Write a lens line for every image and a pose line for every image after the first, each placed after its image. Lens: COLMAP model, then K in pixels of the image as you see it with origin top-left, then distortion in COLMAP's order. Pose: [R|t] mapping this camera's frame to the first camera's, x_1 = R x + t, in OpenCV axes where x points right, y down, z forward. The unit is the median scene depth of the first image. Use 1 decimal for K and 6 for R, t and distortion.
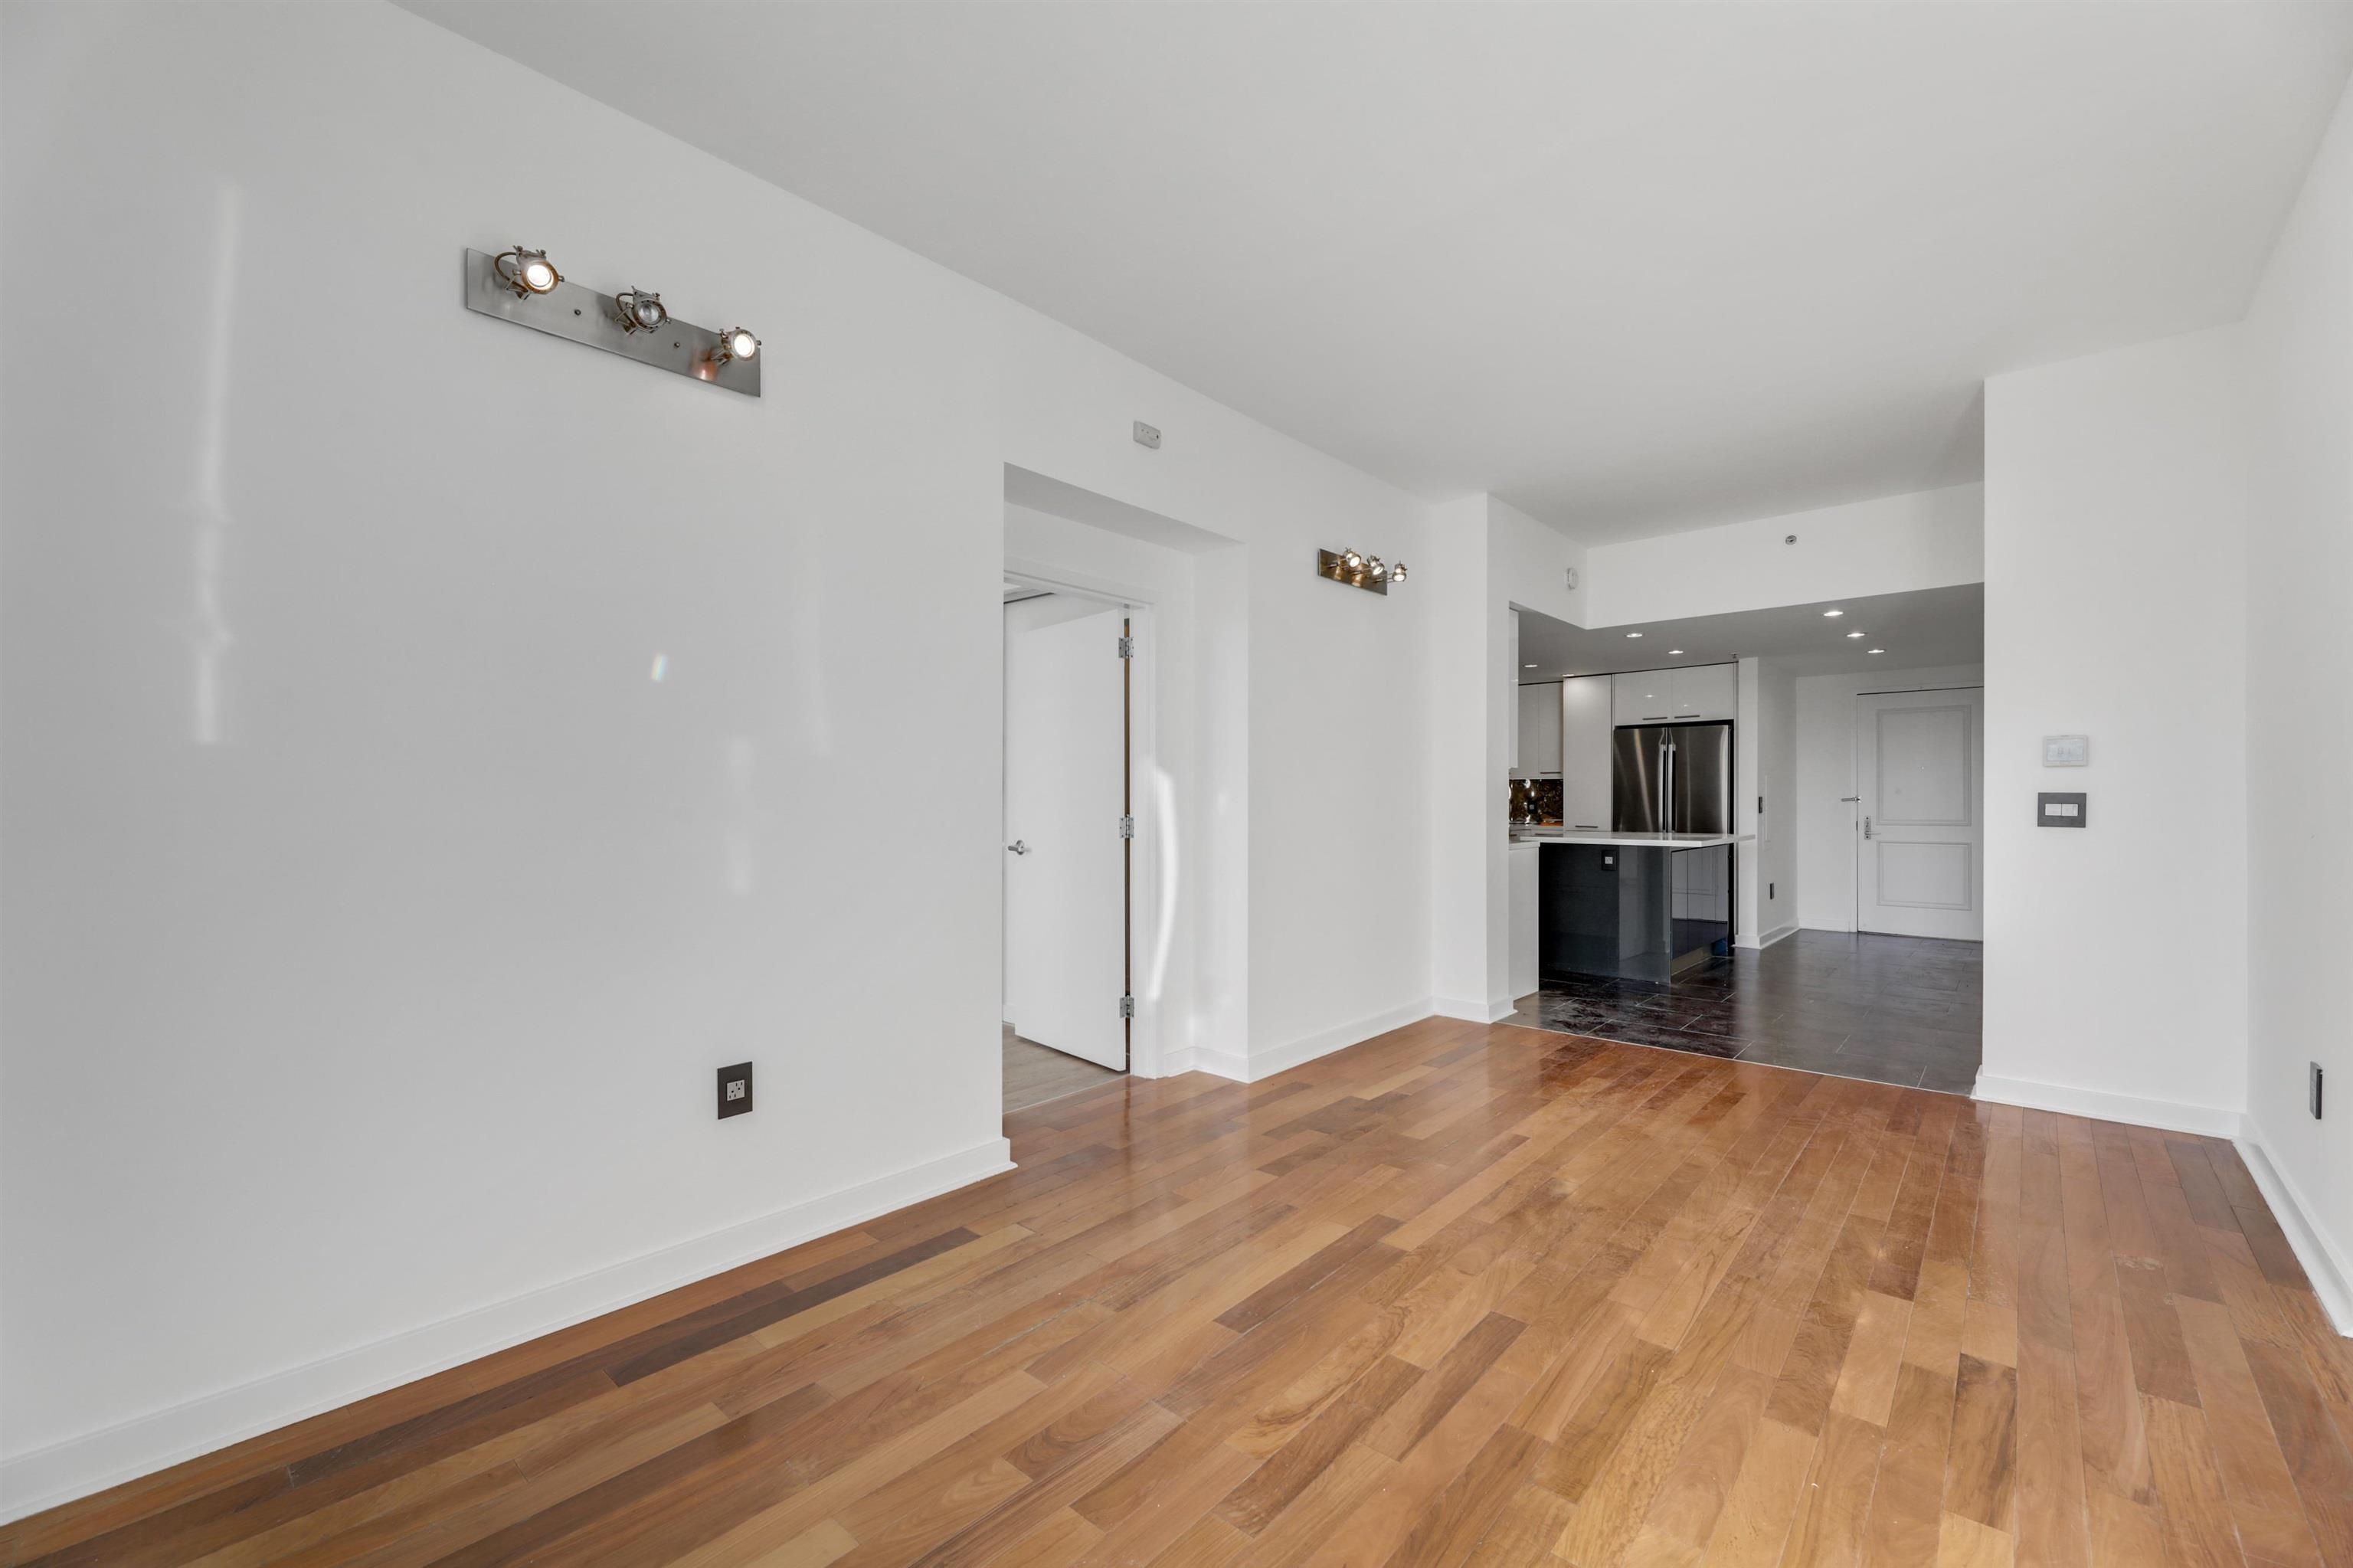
lens RADIAL K [[956.1, 0, 1173.8], [0, 956.1, 800.8], [0, 0, 1]] dist [-0.001041, -0.000486]
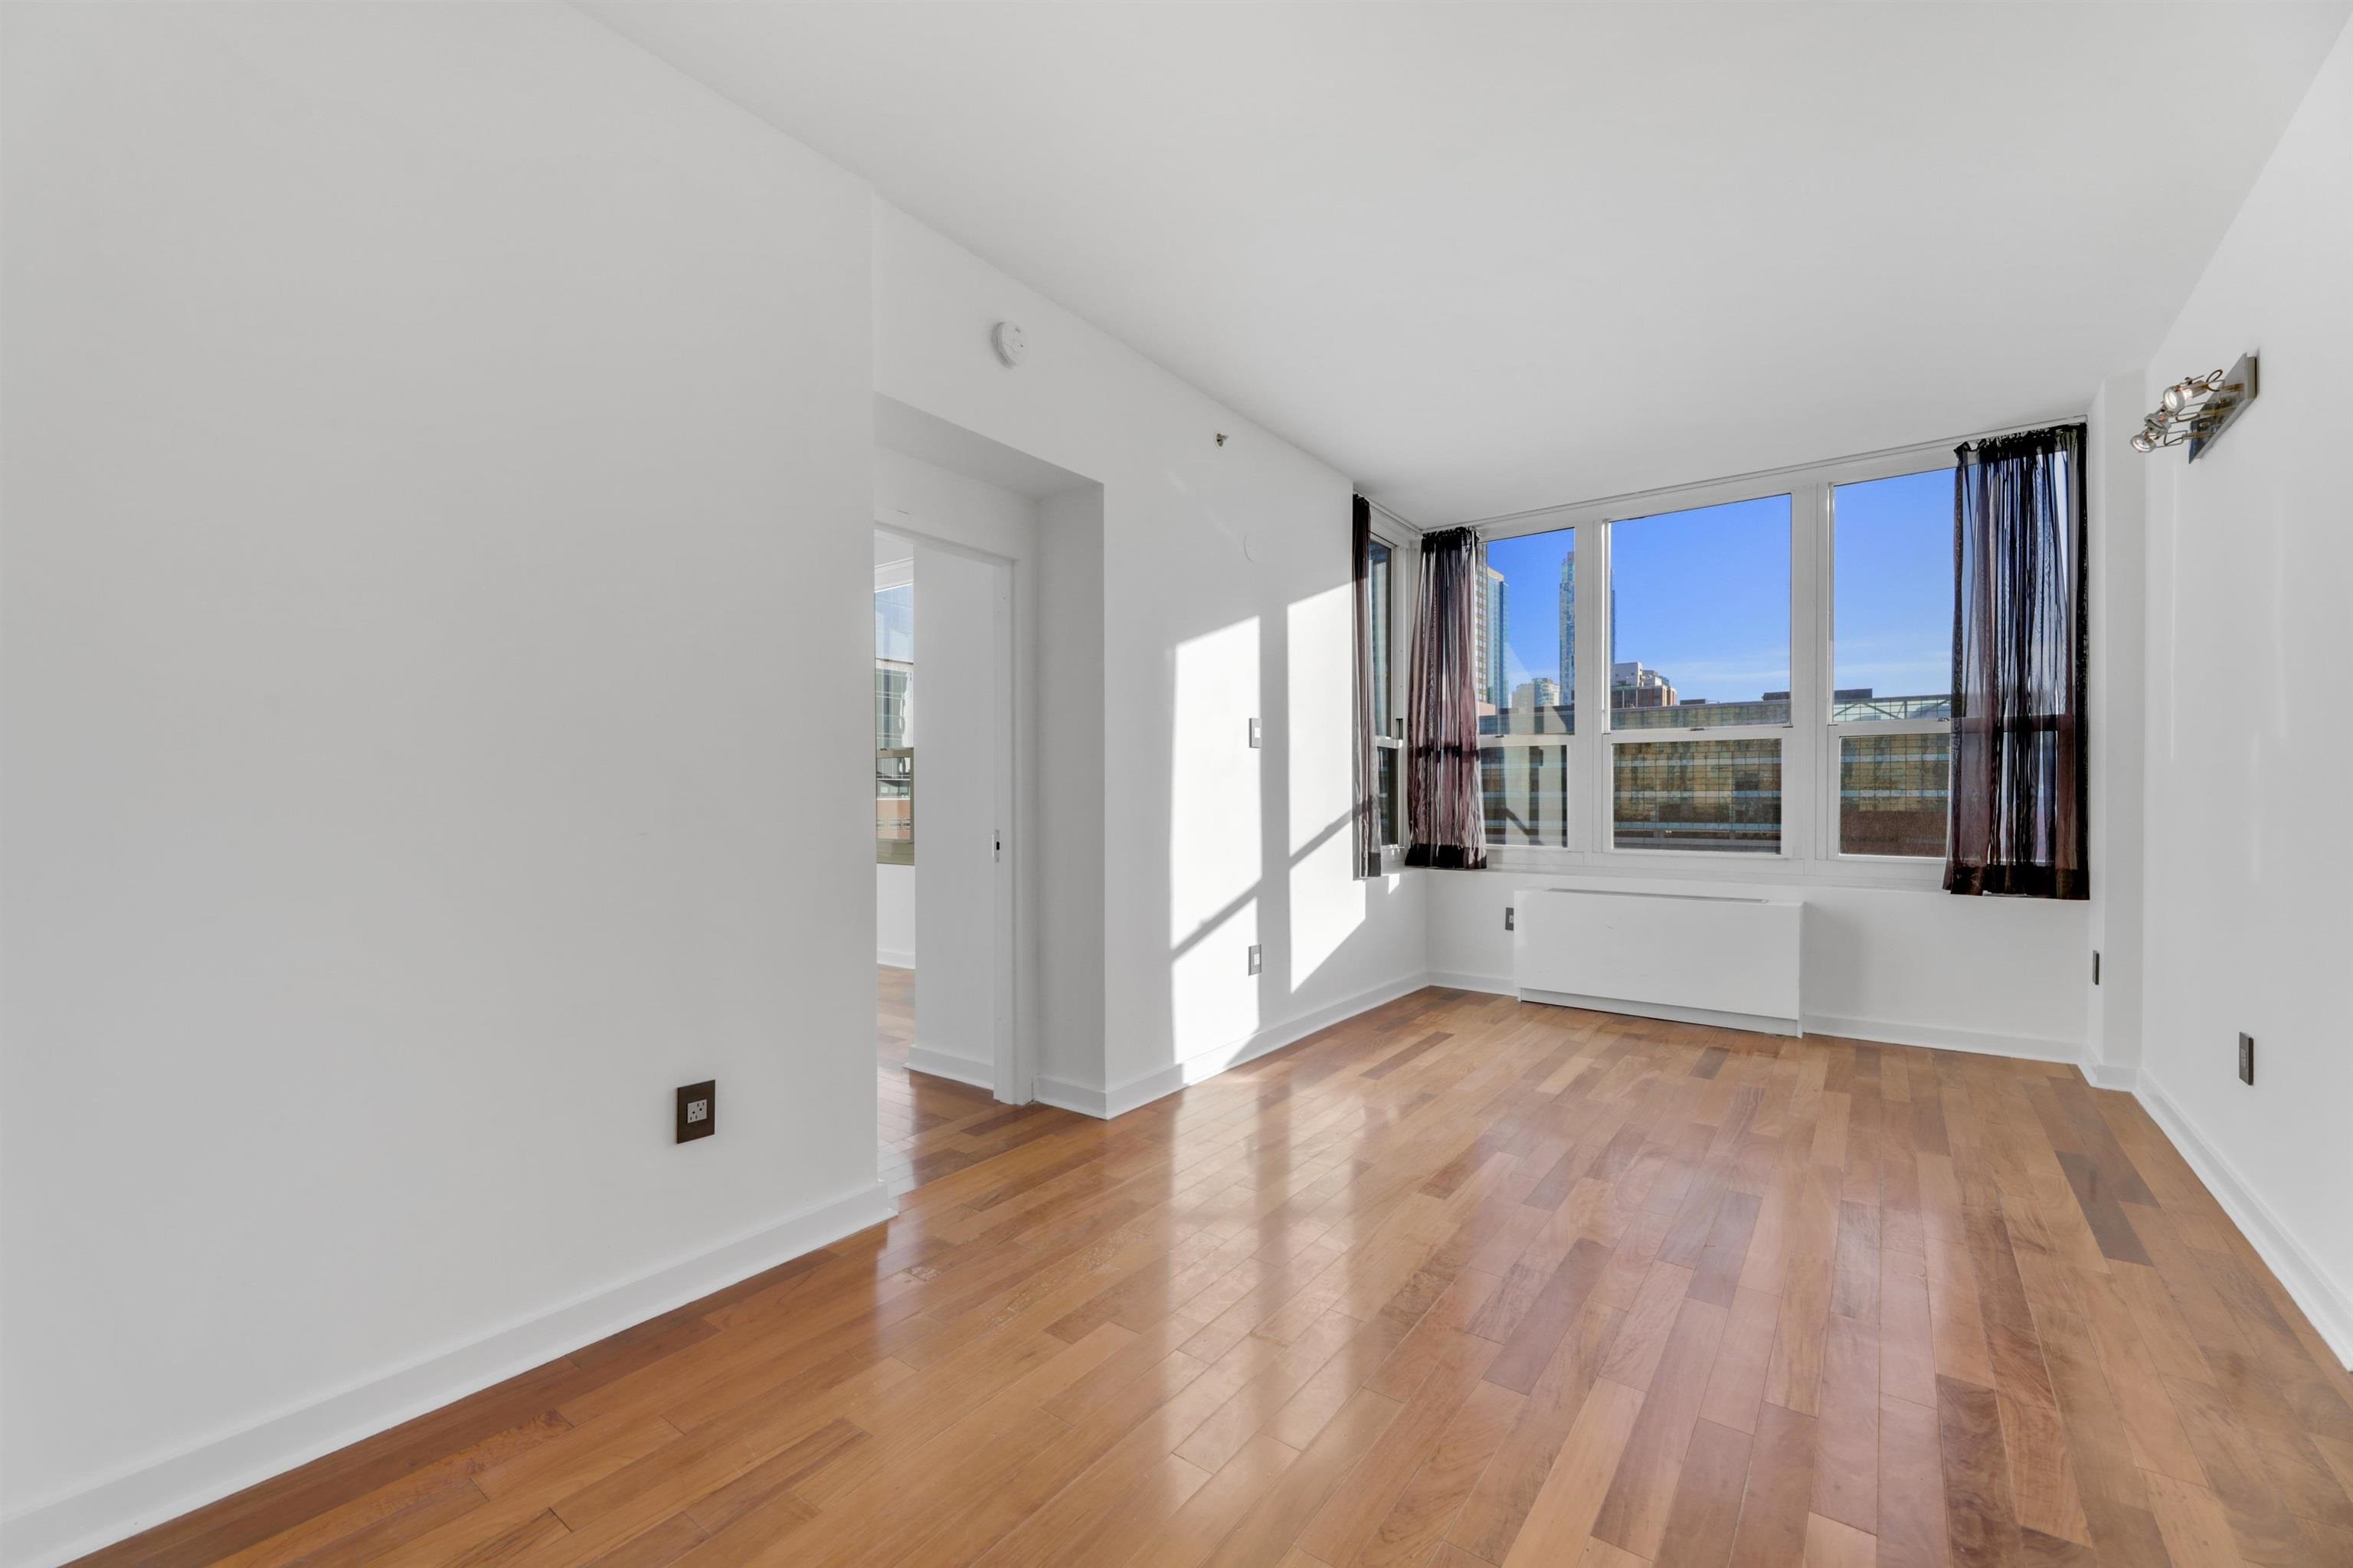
lens RADIAL K [[962.2, 0, 1164.7], [0, 962.2, 806.9], [0, 0, 1]] dist [0.002606, -0.004371]
pose [[-0.996308, 0.002340, -0.085818, 0.267842], [0.001085, 0.999892, 0.014667, 0.001138], [0.085843, 0.014519, -0.996203, 0.626405]]
